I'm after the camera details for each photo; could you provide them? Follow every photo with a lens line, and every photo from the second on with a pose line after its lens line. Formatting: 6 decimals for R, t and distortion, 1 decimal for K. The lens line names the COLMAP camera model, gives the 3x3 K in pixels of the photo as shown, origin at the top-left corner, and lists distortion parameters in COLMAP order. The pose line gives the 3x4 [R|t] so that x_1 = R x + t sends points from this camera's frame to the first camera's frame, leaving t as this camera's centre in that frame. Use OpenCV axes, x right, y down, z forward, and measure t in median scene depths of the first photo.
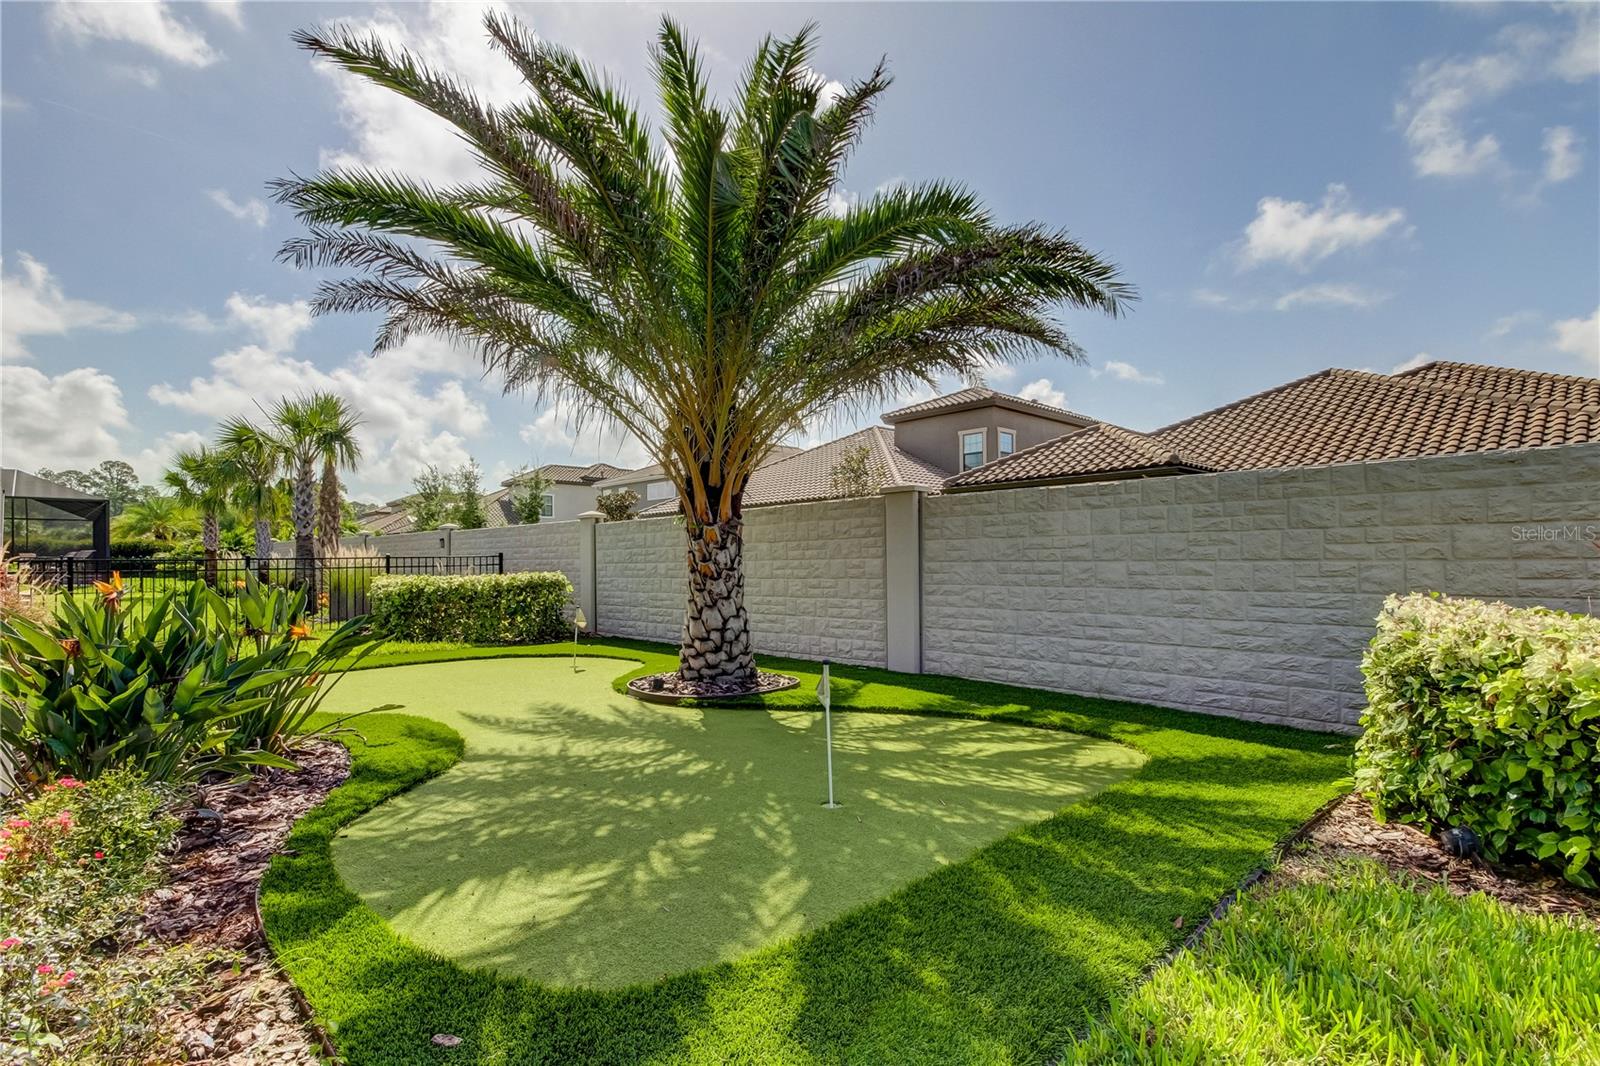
lens RADIAL K [[758.9, 0, 816.4], [0, 758.9, 545.7], [0, 0, 1]] dist [0.004899, -0.000032]
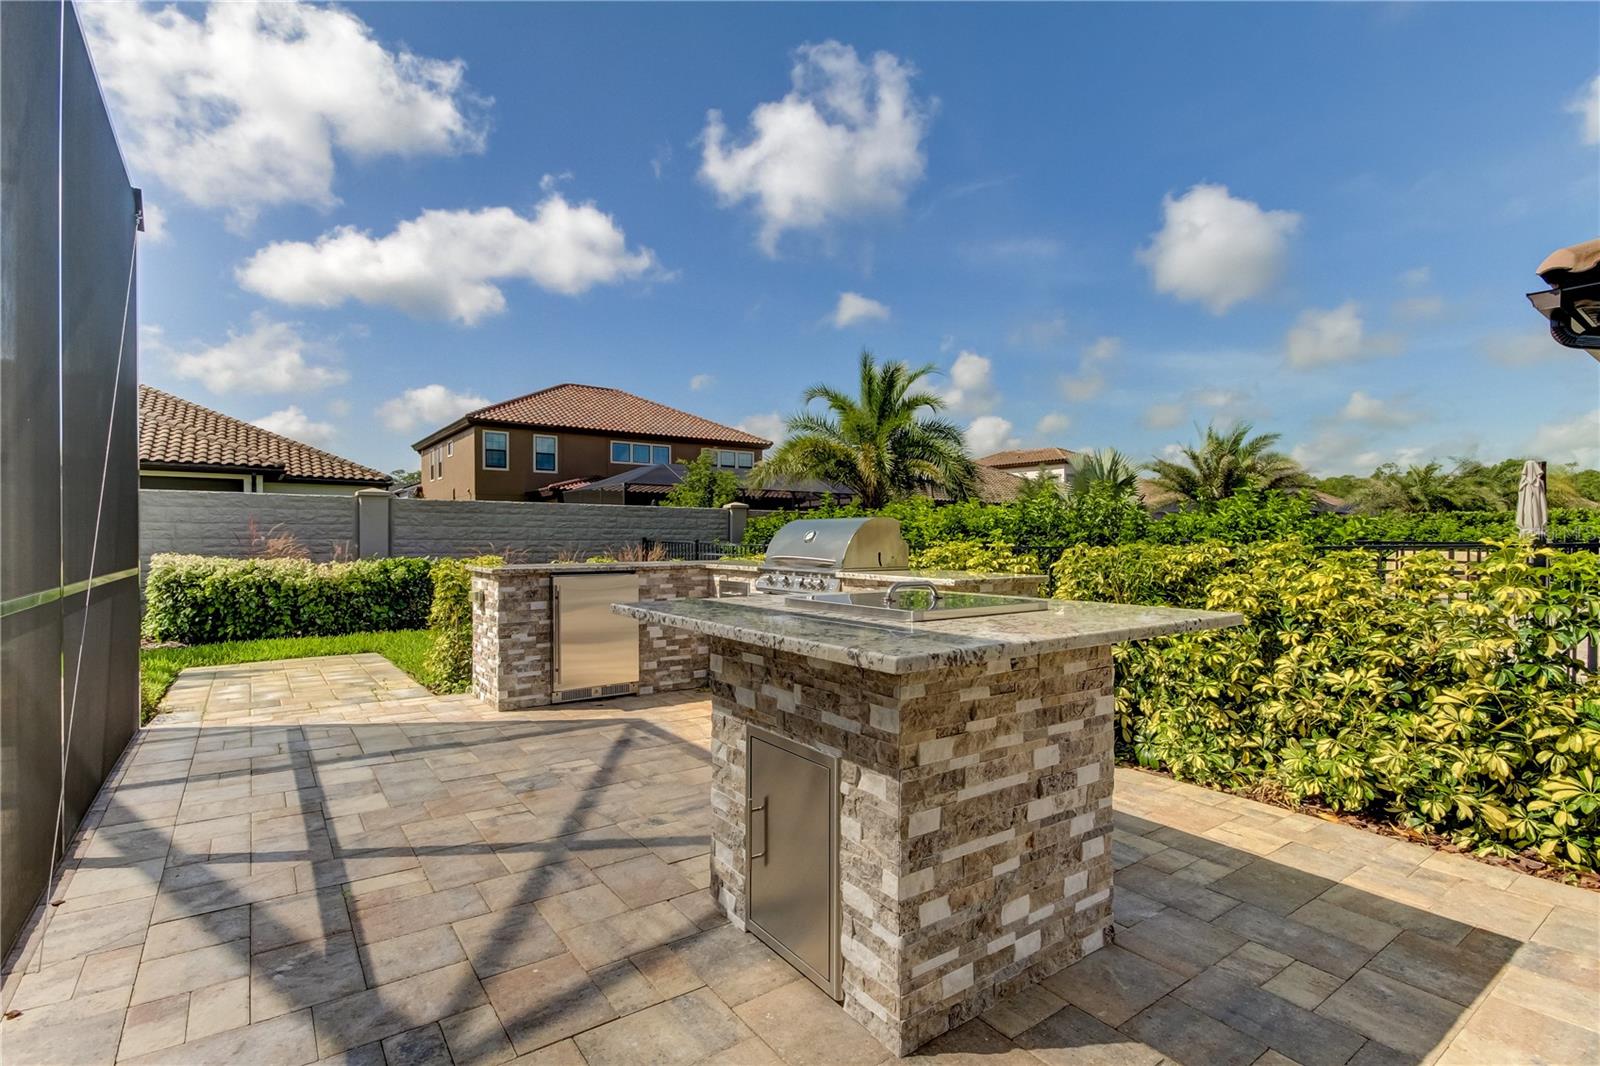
lens RADIAL K [[758.9, 0, 802.5], [0, 758.9, 533.3], [0, 0, 1]] dist [0.004899, -0.000032]
pose [[0.117333, 0.004861, 0.993081, -1.569664], [-0.011403, 0.999929, -0.003547, -0.013142], [-0.993027, -0.010908, 0.117381, -1.454592]]
